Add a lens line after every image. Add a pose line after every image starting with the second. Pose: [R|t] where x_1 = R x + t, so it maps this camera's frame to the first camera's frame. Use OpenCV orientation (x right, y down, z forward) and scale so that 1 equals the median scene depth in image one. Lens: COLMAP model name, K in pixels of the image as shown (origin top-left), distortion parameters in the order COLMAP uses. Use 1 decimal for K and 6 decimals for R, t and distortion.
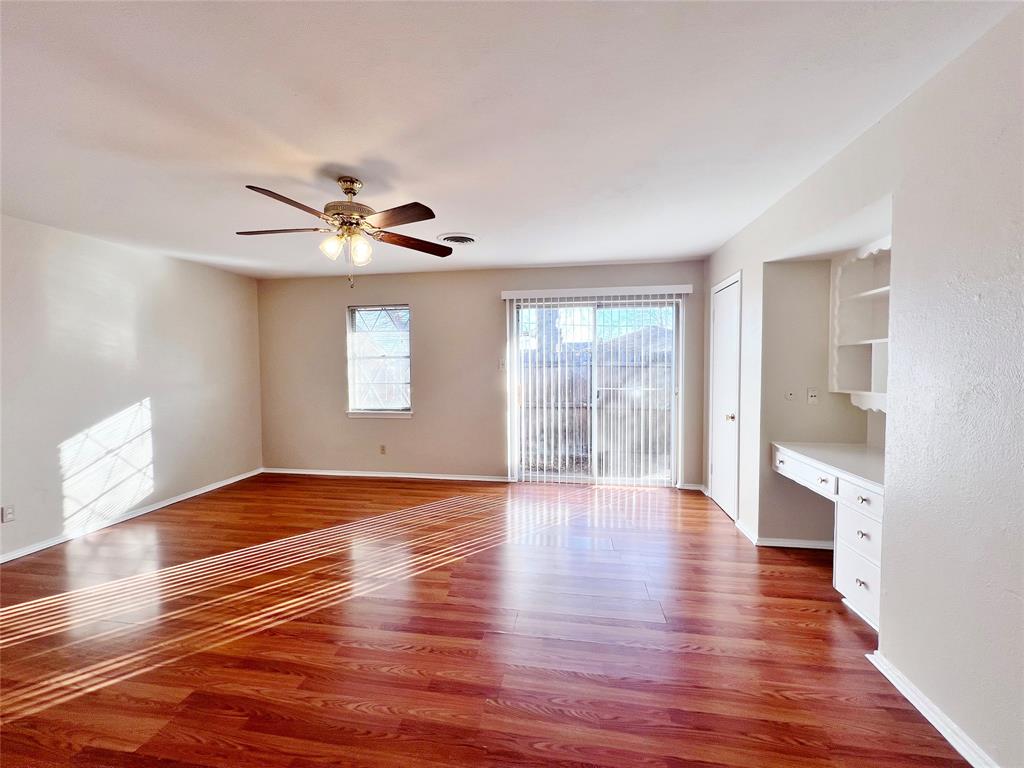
lens RADIAL K [[410.3, 0, 509.6], [0, 410.3, 383.4], [0, 0, 1]] dist [0.001784, 0.000597]
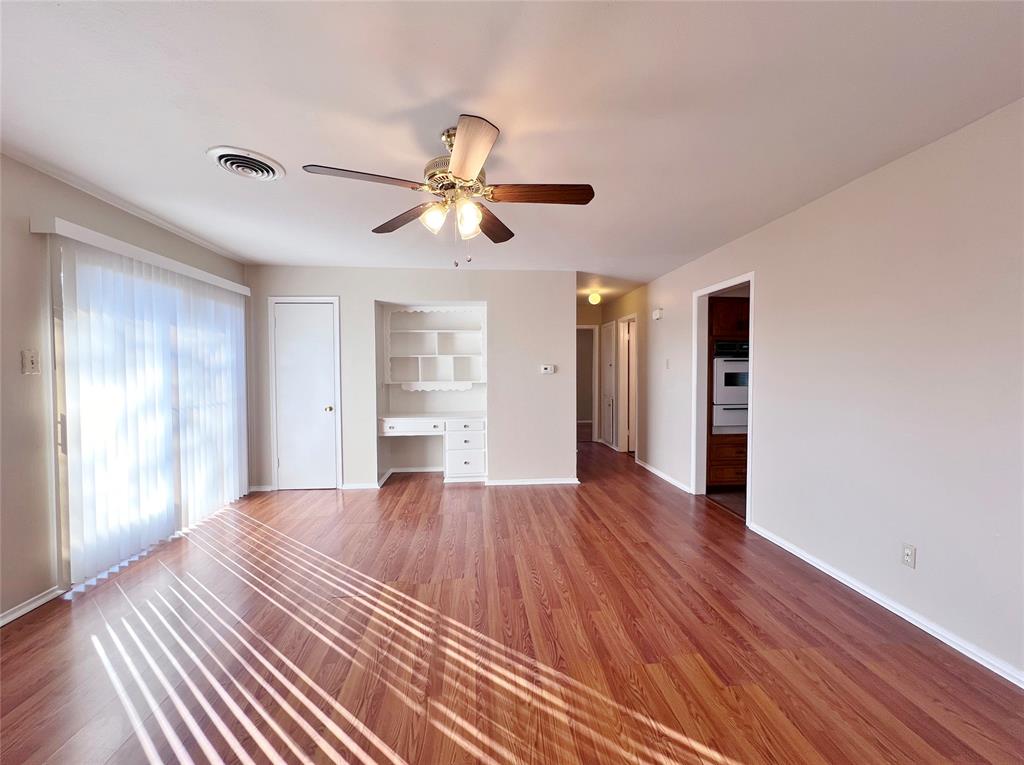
lens RADIAL K [[410.3, 0, 509.6], [0, 410.3, 381.9], [0, 0, 1]] dist [0.001784, 0.000597]
pose [[-0.243104, -0.020311, 0.969788, -1.030801], [0.047824, 0.998314, 0.032897, -0.020529], [-0.968821, 0.054376, -0.241723, 0.948551]]
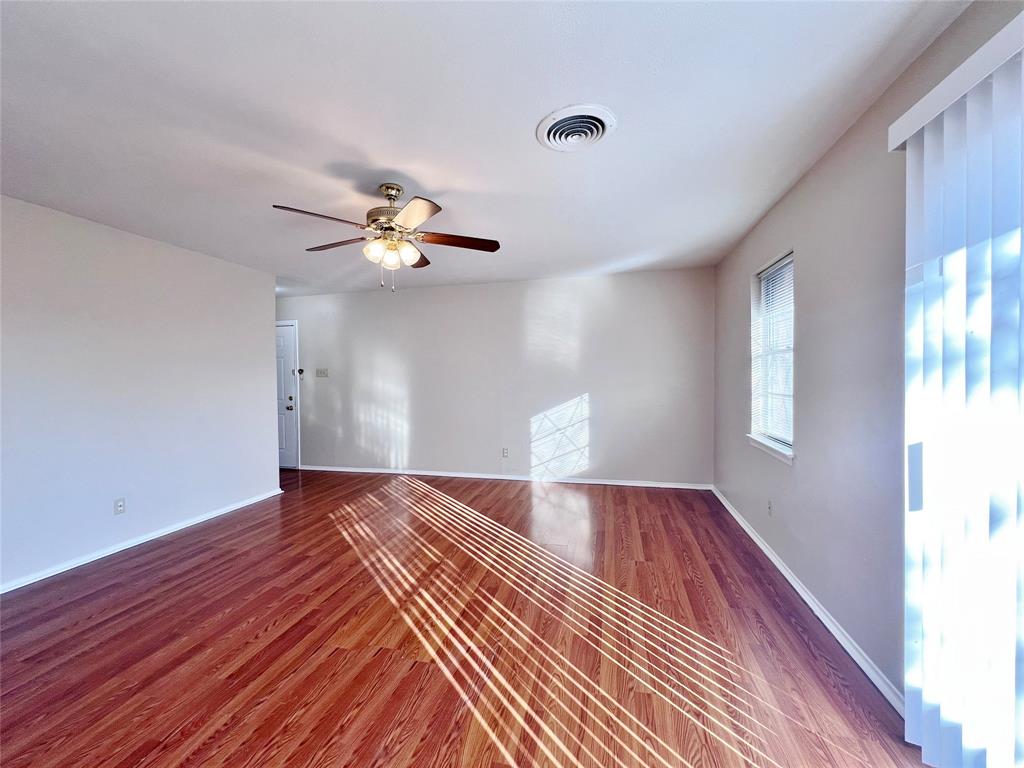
lens RADIAL K [[410.3, 0, 509.6], [0, 410.3, 383.4], [0, 0, 1]] dist [0.001784, 0.000597]
pose [[-0.083478, 0.032093, -0.995993, 0.525791], [-0.036281, 0.998721, 0.035222, -0.042162], [0.995849, 0.039076, -0.082207, 1.181315]]
